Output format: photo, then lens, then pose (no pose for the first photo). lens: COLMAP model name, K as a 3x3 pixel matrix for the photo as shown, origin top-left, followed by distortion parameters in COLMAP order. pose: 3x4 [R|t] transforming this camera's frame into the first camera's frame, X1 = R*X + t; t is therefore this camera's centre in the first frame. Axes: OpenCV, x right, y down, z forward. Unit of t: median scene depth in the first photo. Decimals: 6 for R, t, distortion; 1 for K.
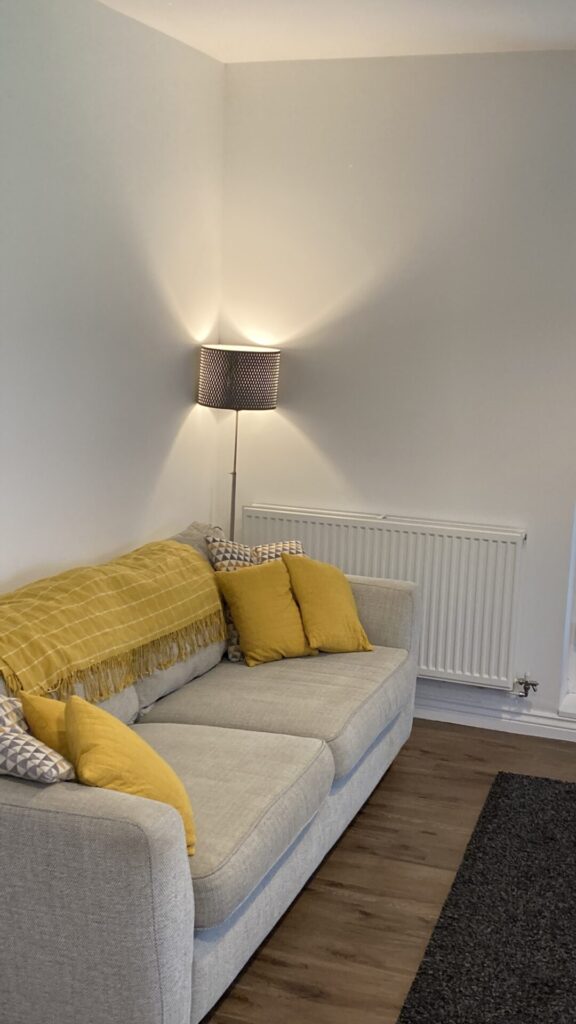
lens RADIAL K [[1205.2, 0, 289.0], [0, 1205.2, 508.1], [0, 0, 1]] dist [0.037510, 0.000000]
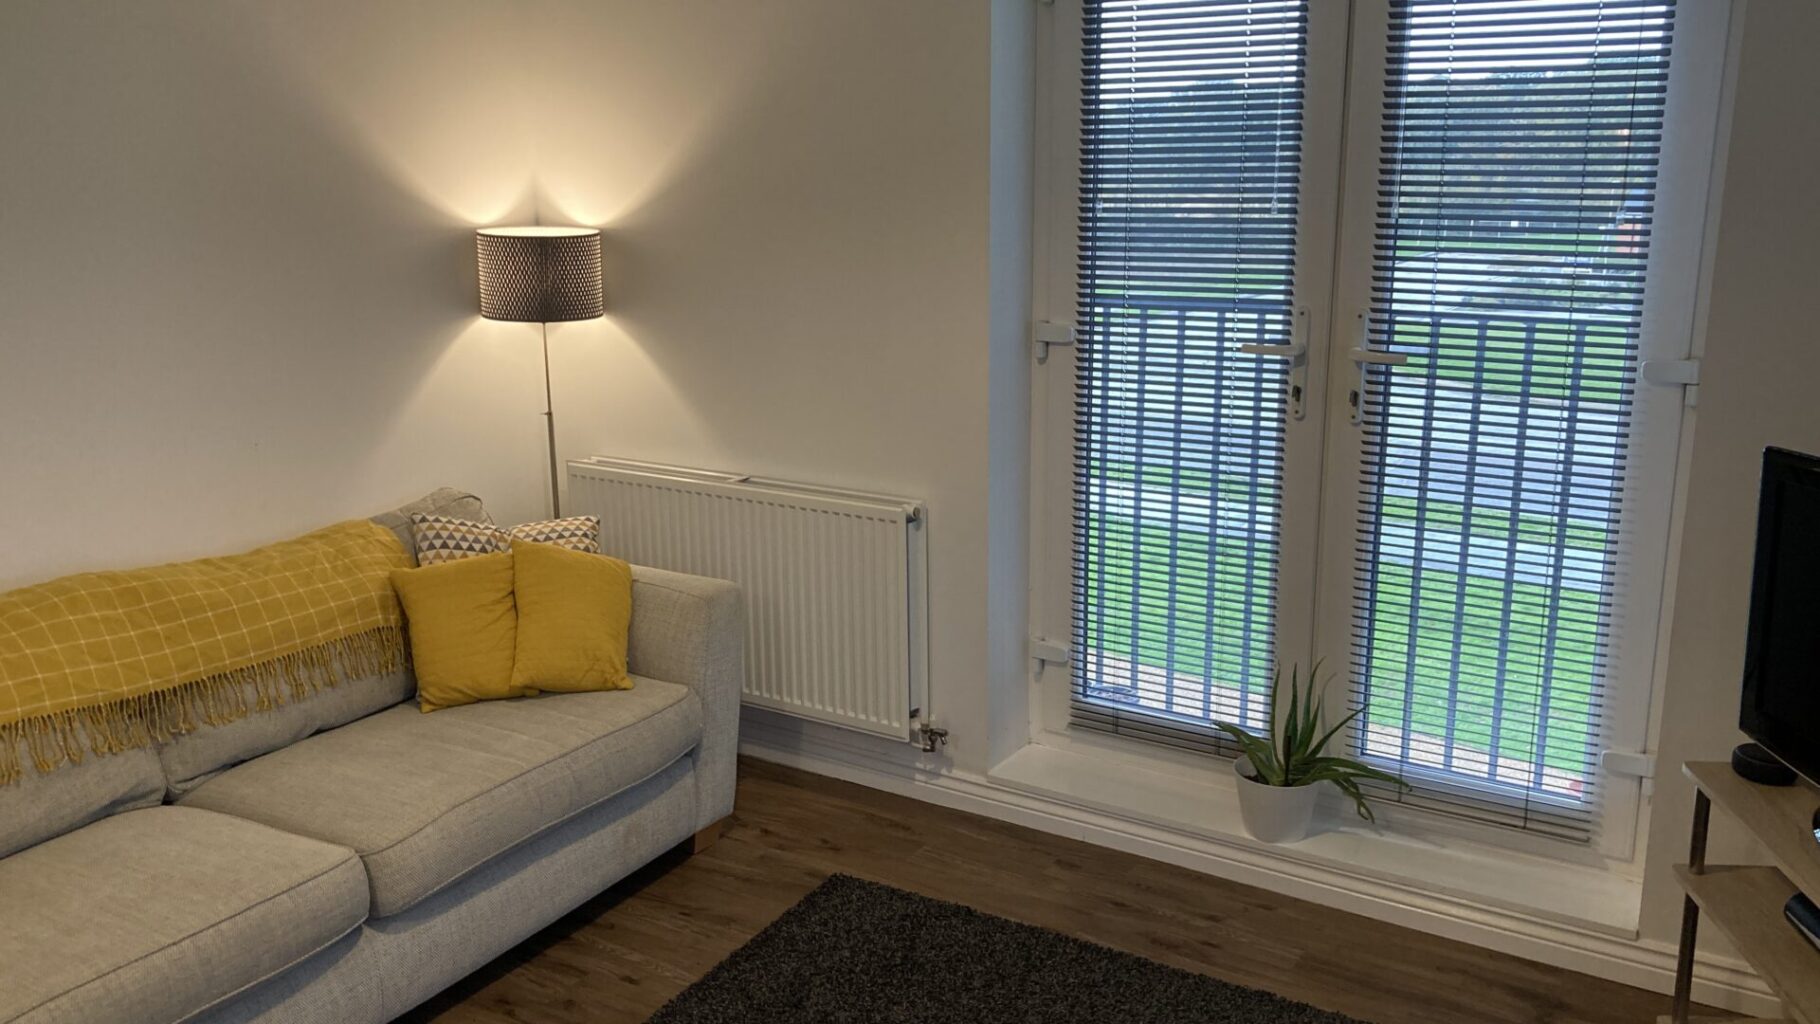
lens RADIAL K [[1477.5, 0, 923.7], [0, 1477.5, 506.5], [0, 0, 1]] dist [0.049606, -0.046442]
pose [[0.981468, 0.001763, -0.191620, 0.374126], [0.009554, 0.998264, 0.058119, -0.026513], [0.191389, -0.058873, 0.979747, 0.234219]]
